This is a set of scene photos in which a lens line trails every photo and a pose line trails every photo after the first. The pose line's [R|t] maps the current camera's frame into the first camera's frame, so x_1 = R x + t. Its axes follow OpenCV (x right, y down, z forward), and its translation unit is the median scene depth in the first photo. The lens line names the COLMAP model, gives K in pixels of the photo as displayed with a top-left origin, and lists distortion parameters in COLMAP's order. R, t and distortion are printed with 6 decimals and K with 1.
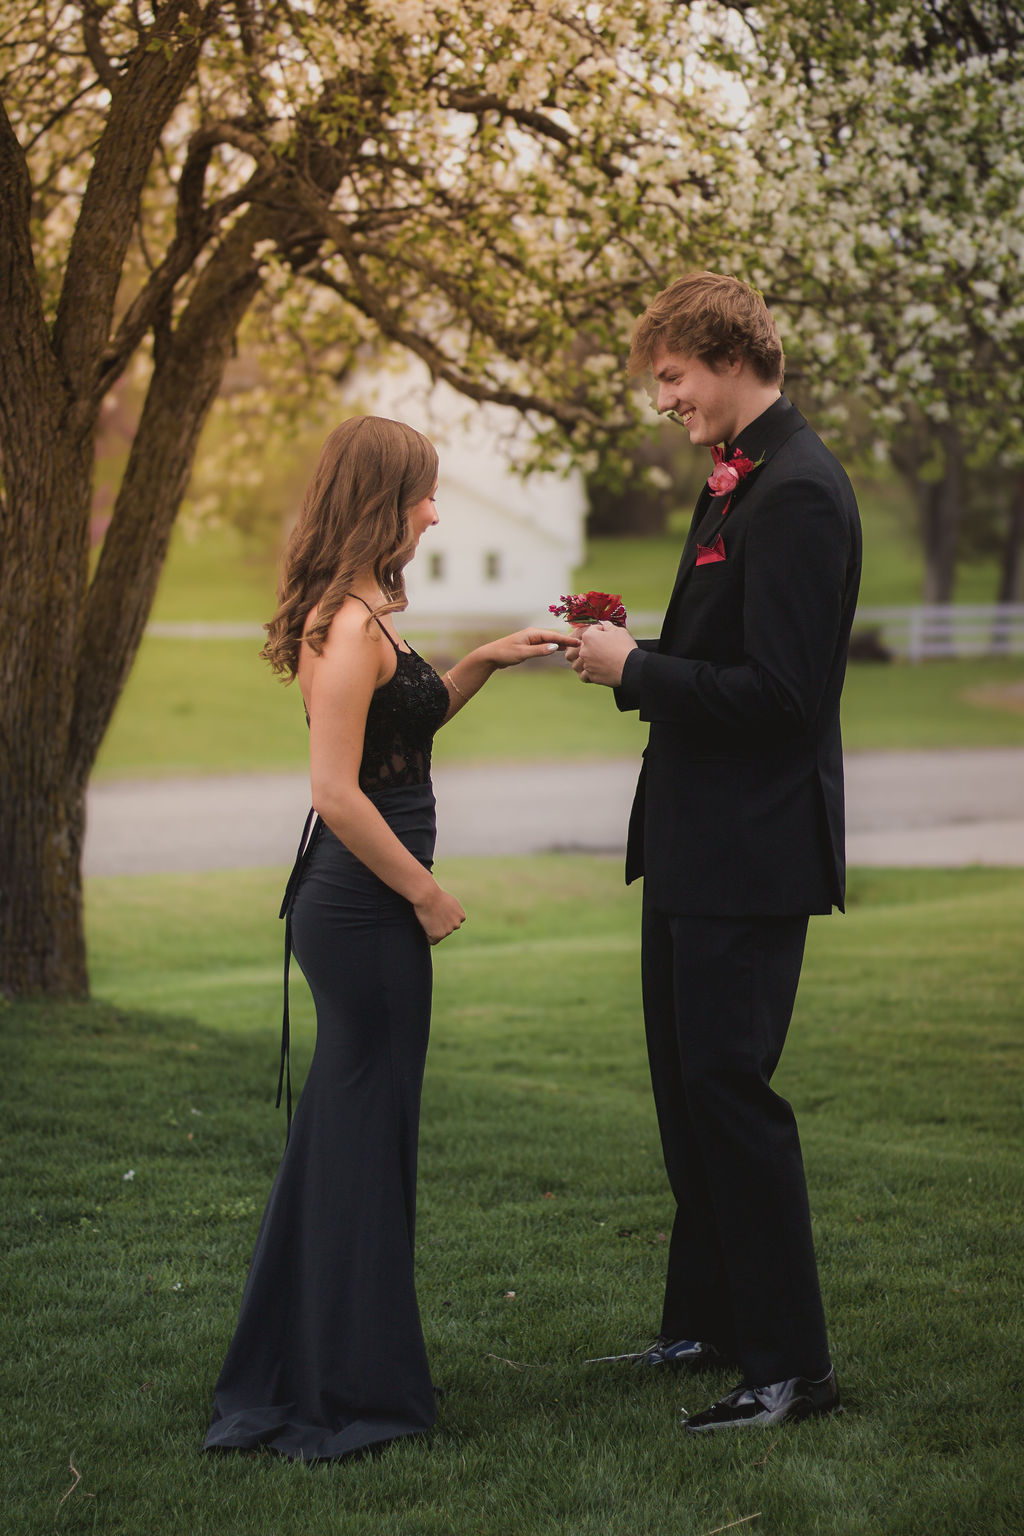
lens RADIAL K [[3453.6, 0, 512.0], [0, 3453.6, 768.0], [0, 0, 1]] dist [-0.104796, -0.071393]
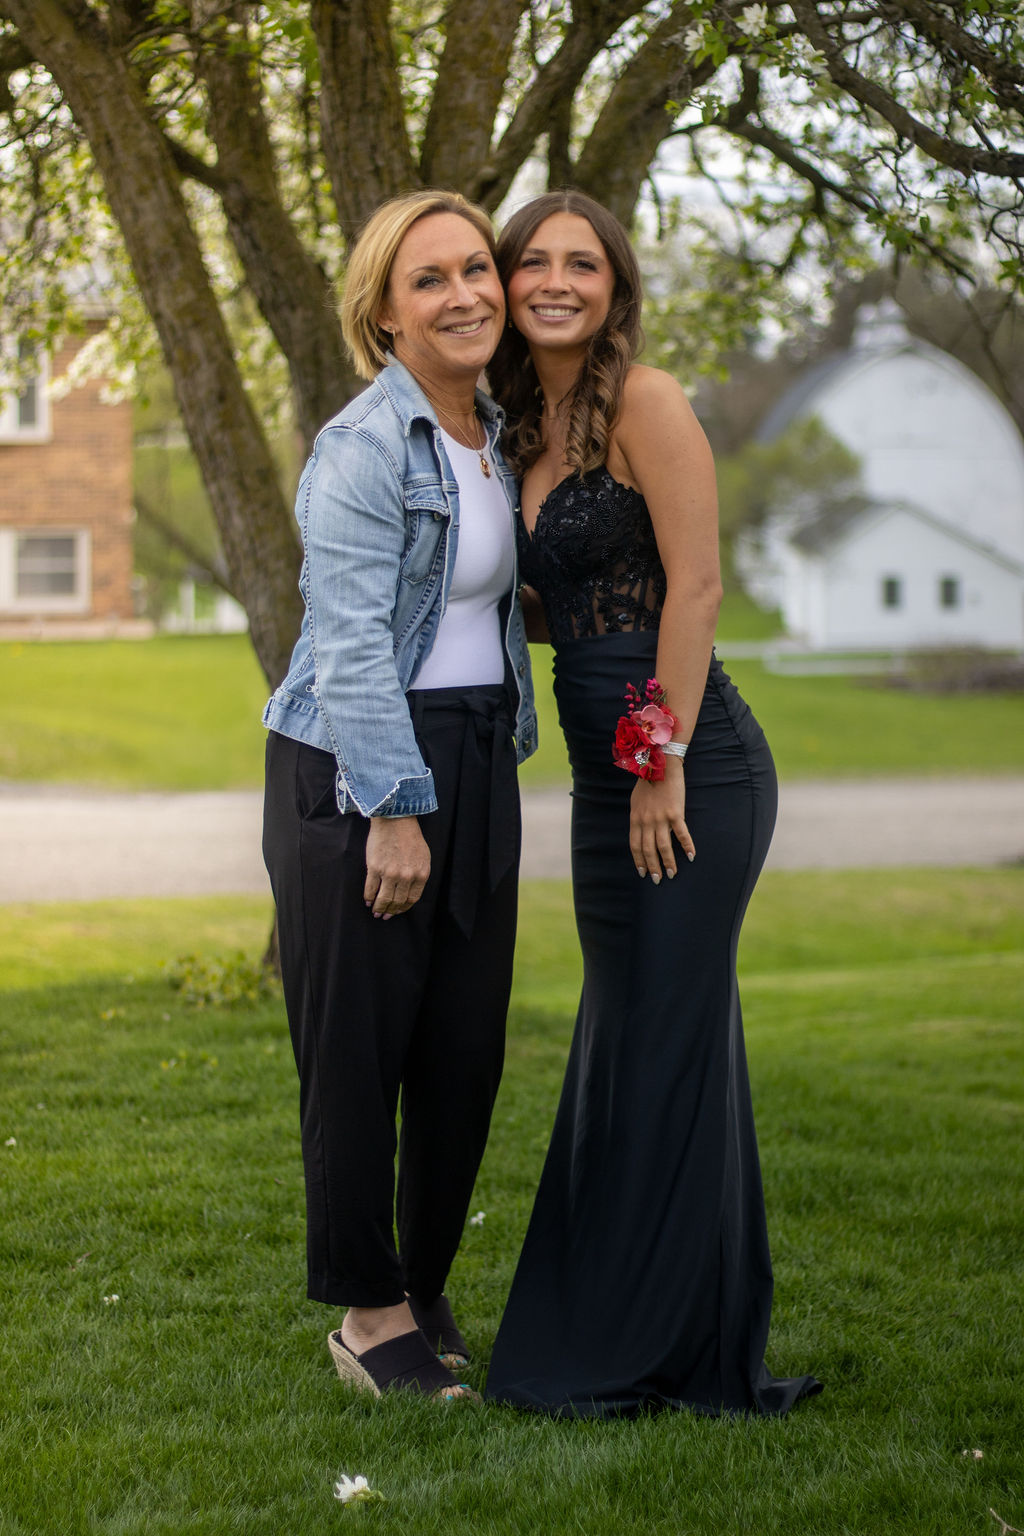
lens RADIAL K [[3453.6, 0, 512.0], [0, 3453.6, 768.0], [0, 0, 1]] dist [-0.104796, -0.071393]
pose [[0.991418, 0.008601, -0.130449, -0.007071], [-0.009995, 0.999900, -0.010034, 0.023568], [0.130350, 0.011252, 0.991404, 0.215820]]
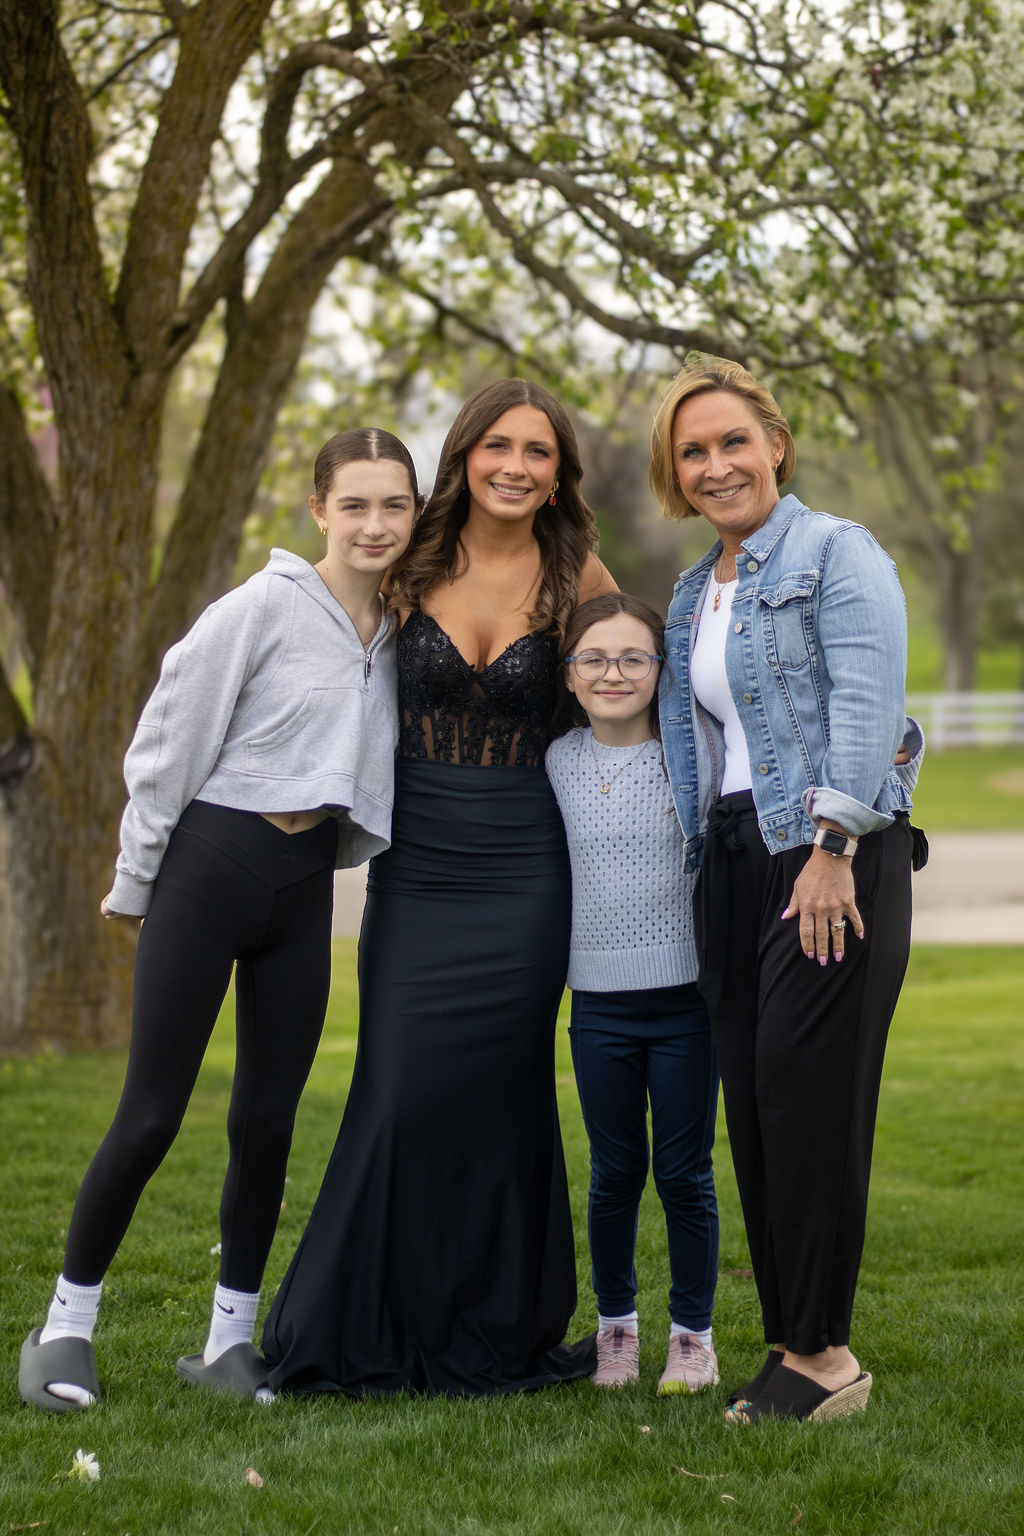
lens RADIAL K [[3464.2, 0, 472.7], [0, 3464.2, 760.7], [0, 0, 1]] dist [-0.076167, -0.165412]
pose [[0.999926, 0.002900, -0.011811, -0.030571], [-0.003255, 0.999541, -0.030111, 0.018790], [0.011718, 0.030147, 0.999477, 0.117111]]
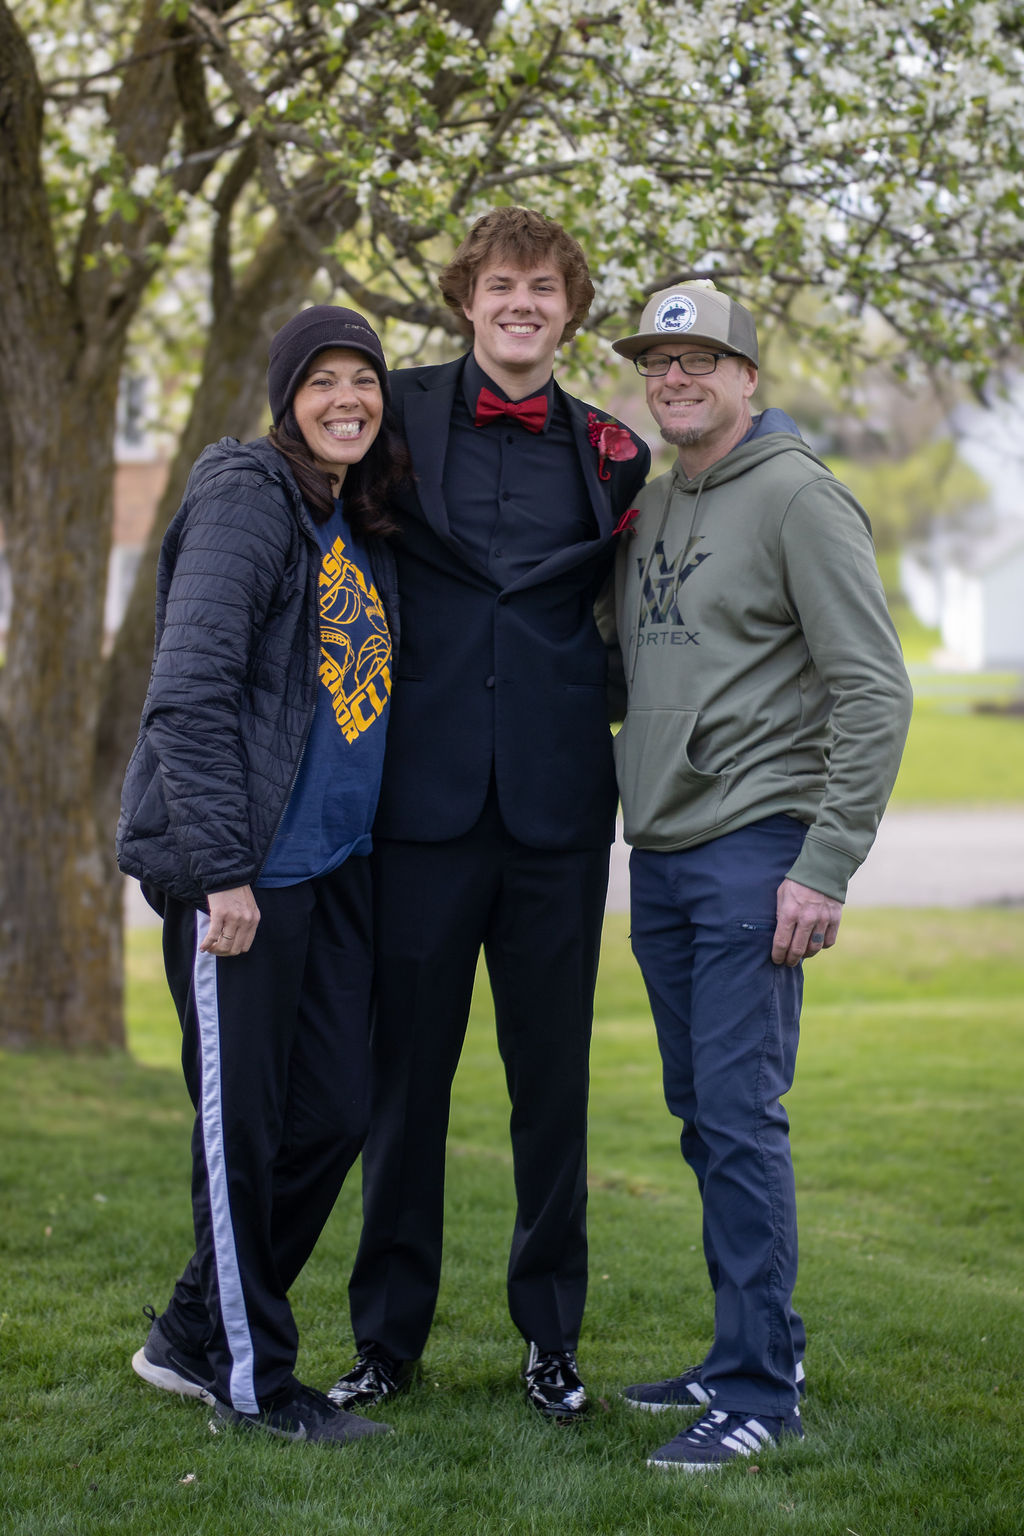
lens RADIAL K [[3453.6, 0, 512.0], [0, 3453.6, 768.0], [0, 0, 1]] dist [-0.104796, -0.071393]
pose [[0.985360, 0.021678, -0.169101, 0.121615], [-0.023954, 0.999648, -0.011428, 0.004116], [0.168794, 0.015312, 0.985532, 0.182966]]
